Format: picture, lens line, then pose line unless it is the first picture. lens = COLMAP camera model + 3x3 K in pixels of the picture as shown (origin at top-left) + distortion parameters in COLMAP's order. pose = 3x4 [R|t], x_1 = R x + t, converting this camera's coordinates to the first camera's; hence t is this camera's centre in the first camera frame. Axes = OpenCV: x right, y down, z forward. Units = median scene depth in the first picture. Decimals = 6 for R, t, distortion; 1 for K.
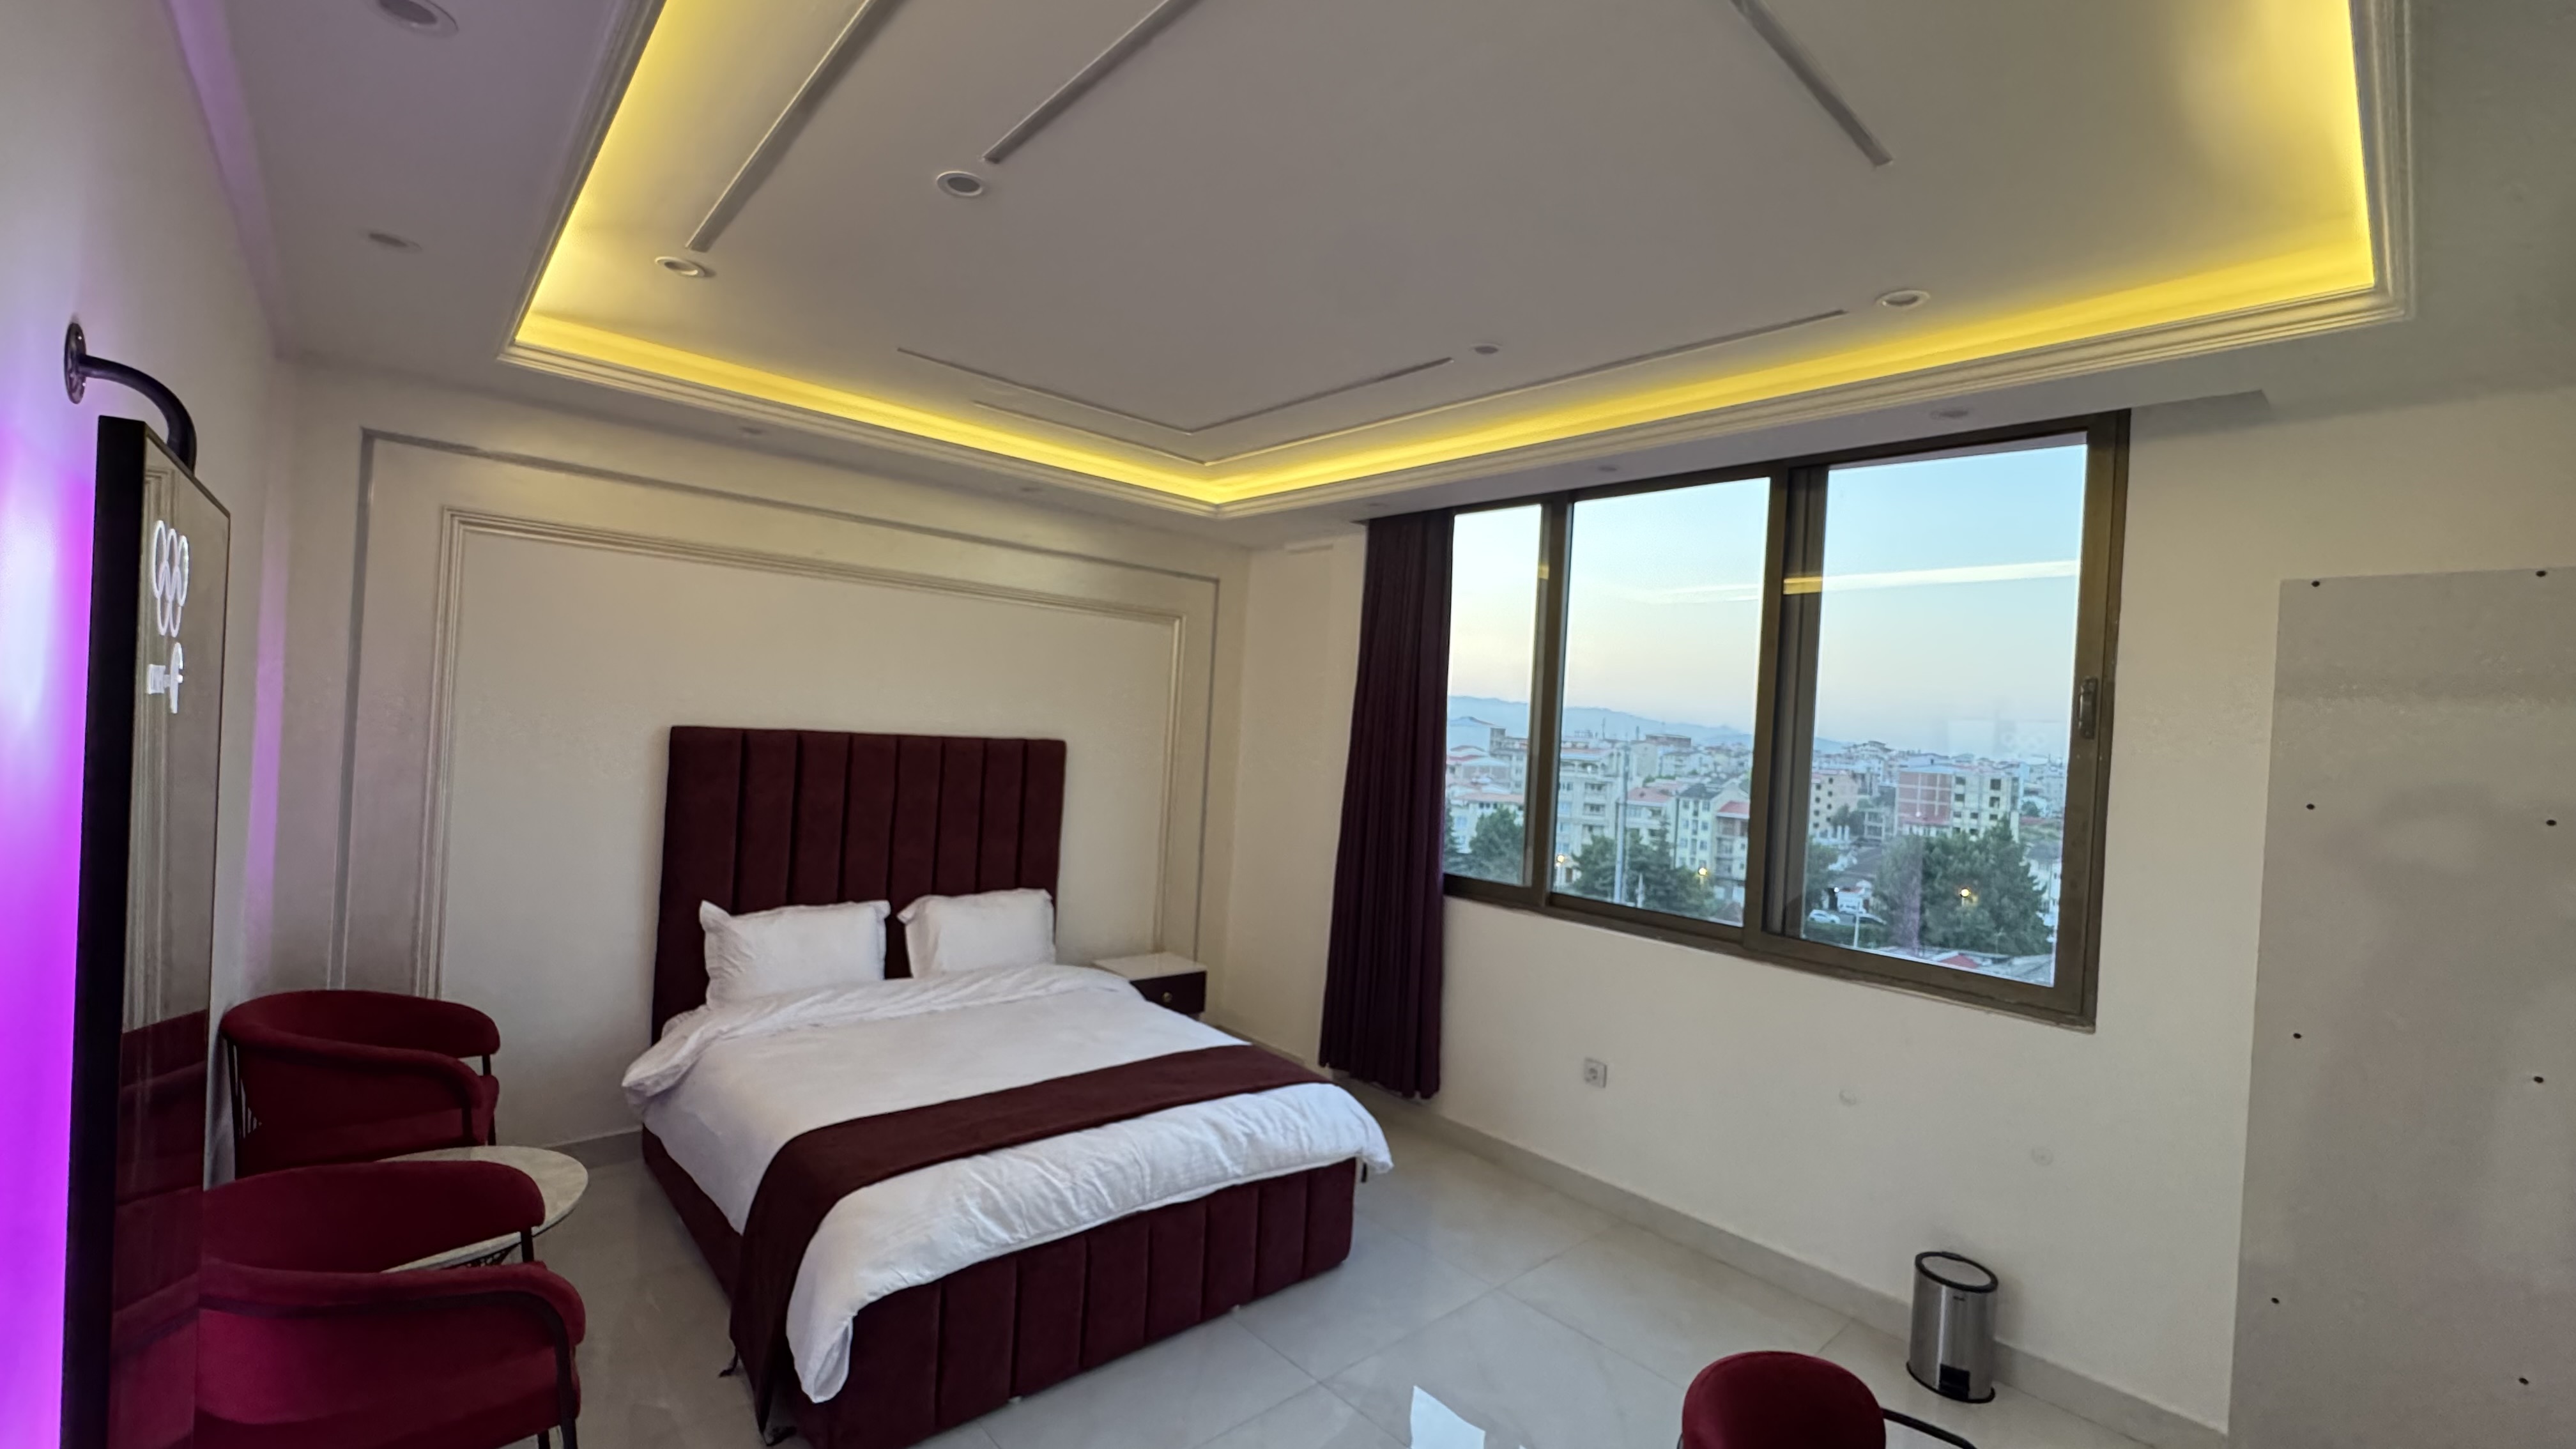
lens RADIAL K [[1026.1, 0, 1278.8], [0, 1026.1, 725.1], [0, 0, 1]] dist [-0.000042, 0.000004]
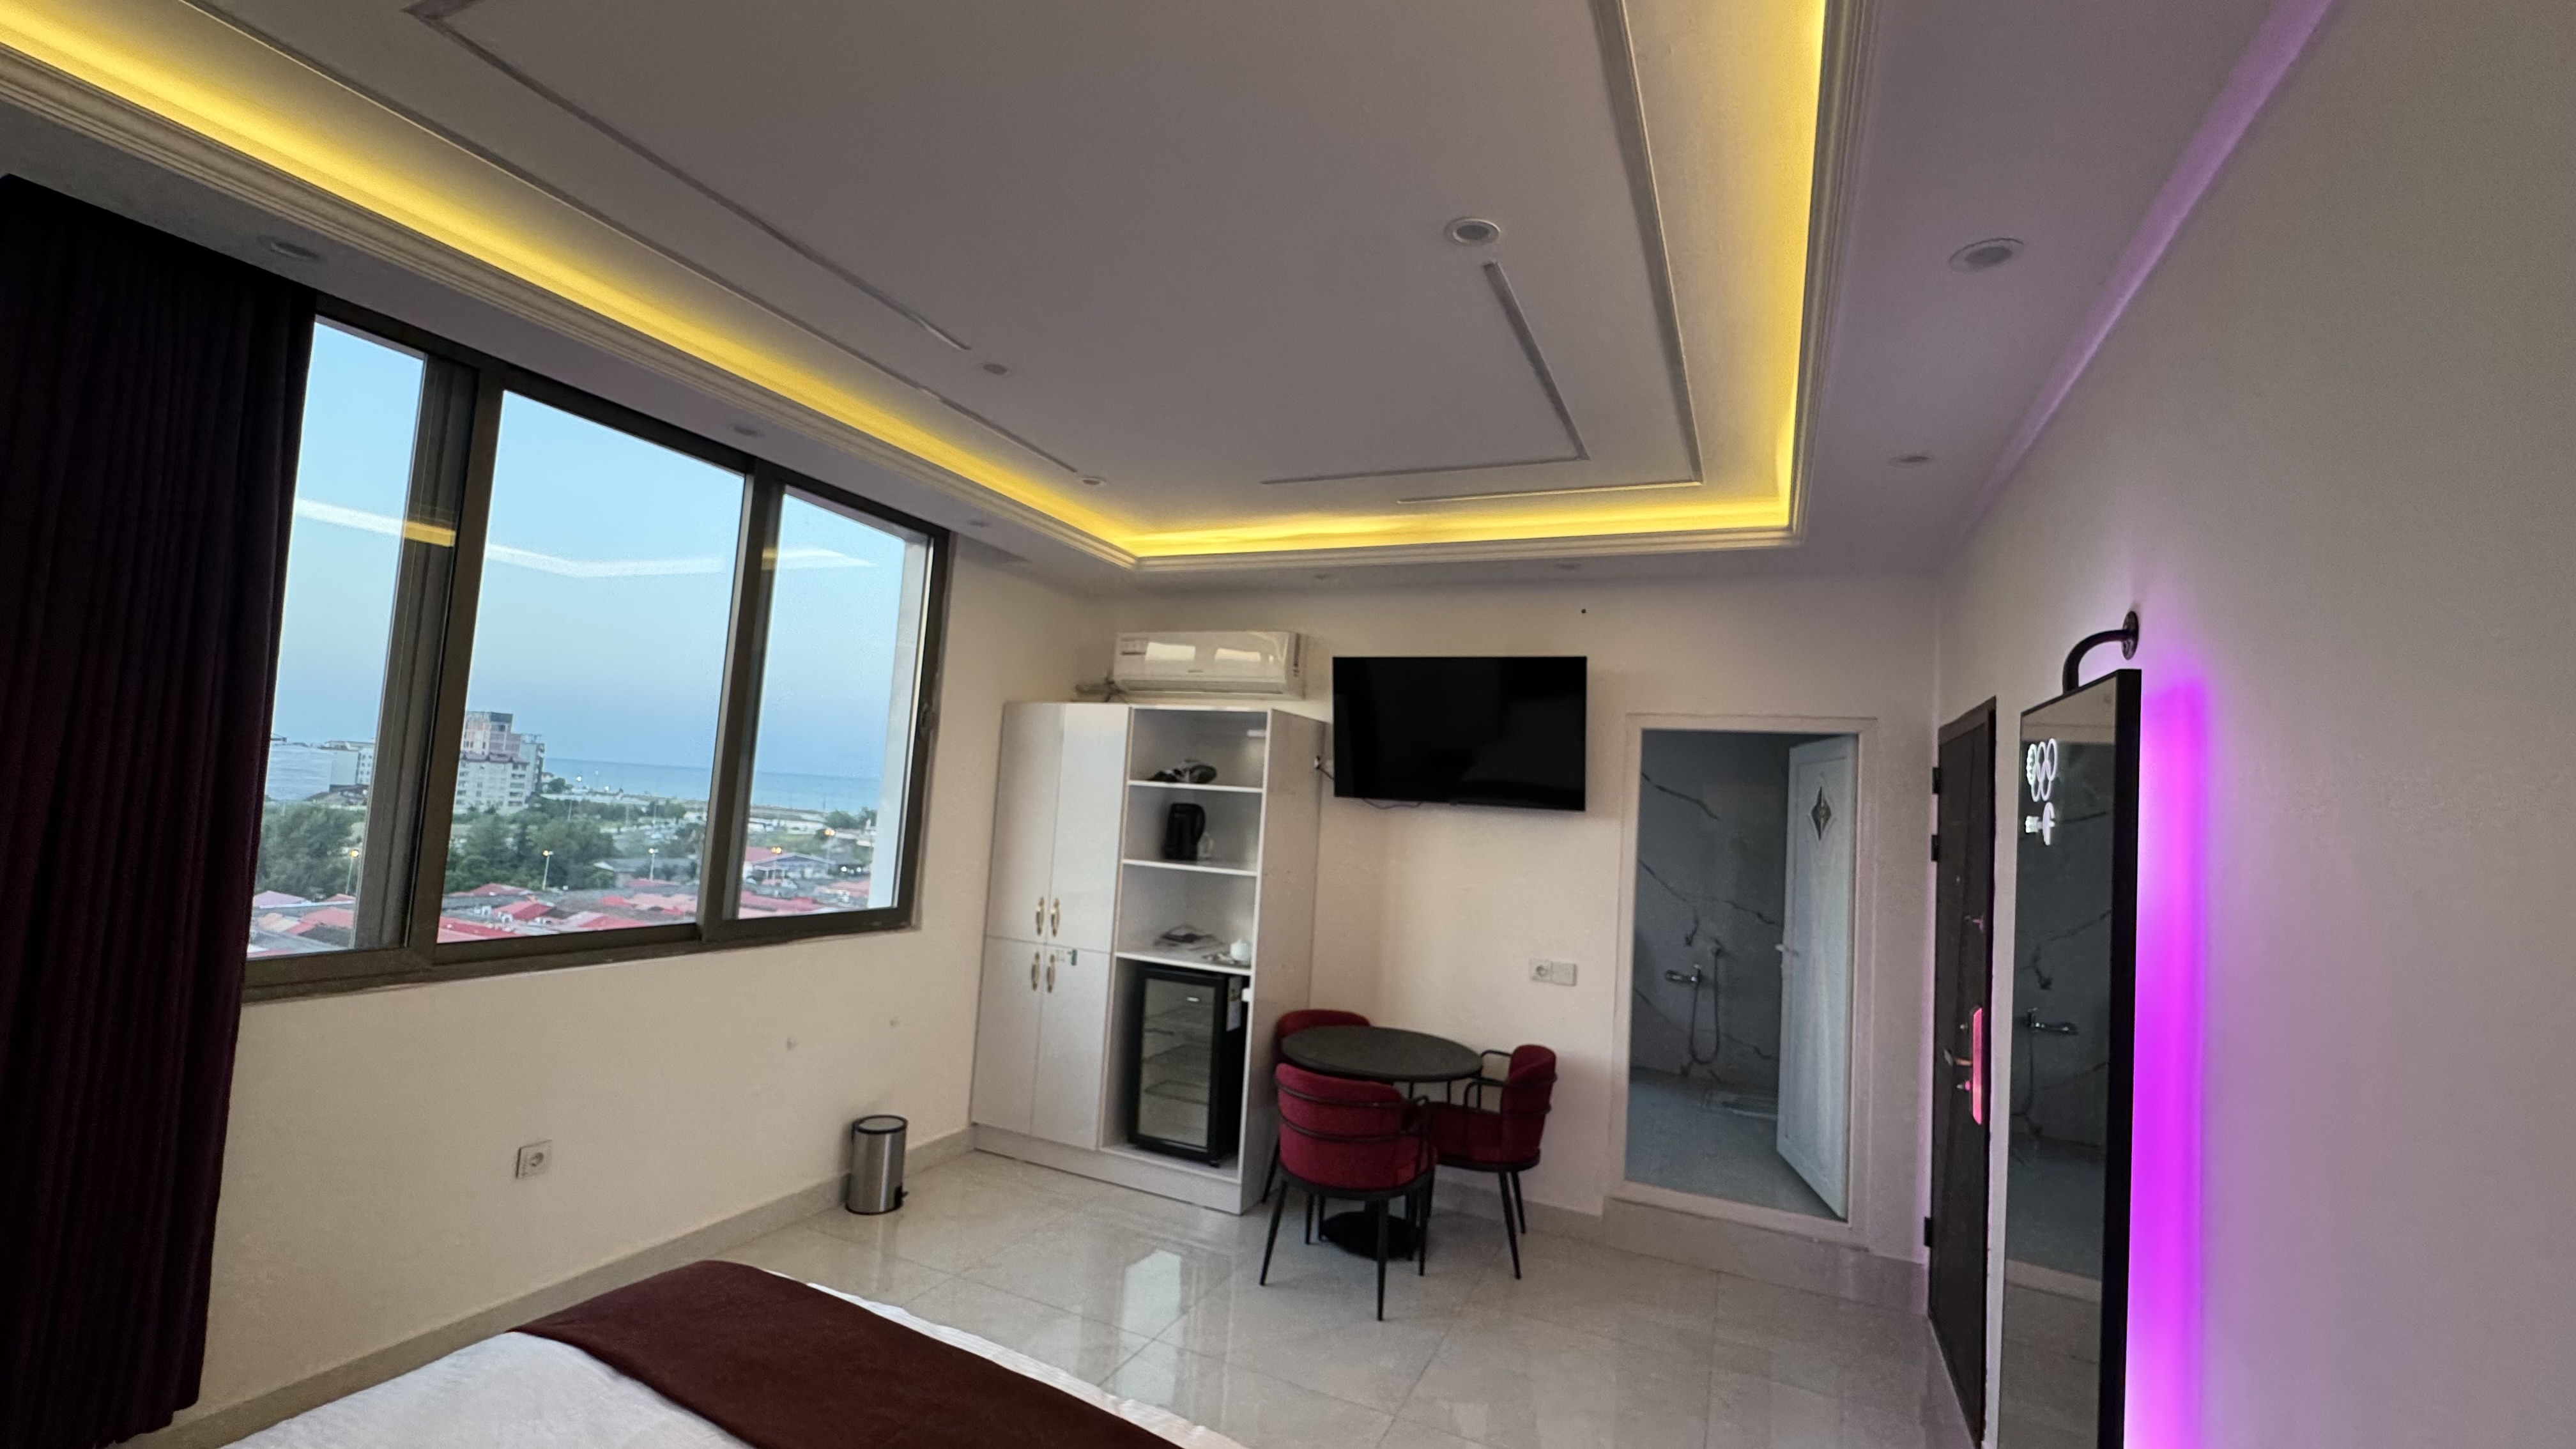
lens RADIAL K [[1026.1, 0, 1278.8], [0, 1026.1, 725.1], [0, 0, 1]] dist [-0.000042, 0.000004]
pose [[-0.388091, -0.016456, 0.921474, -0.614266], [-0.086856, 0.996044, -0.018793, -0.018562], [-0.917519, -0.087329, -0.387985, 0.817151]]
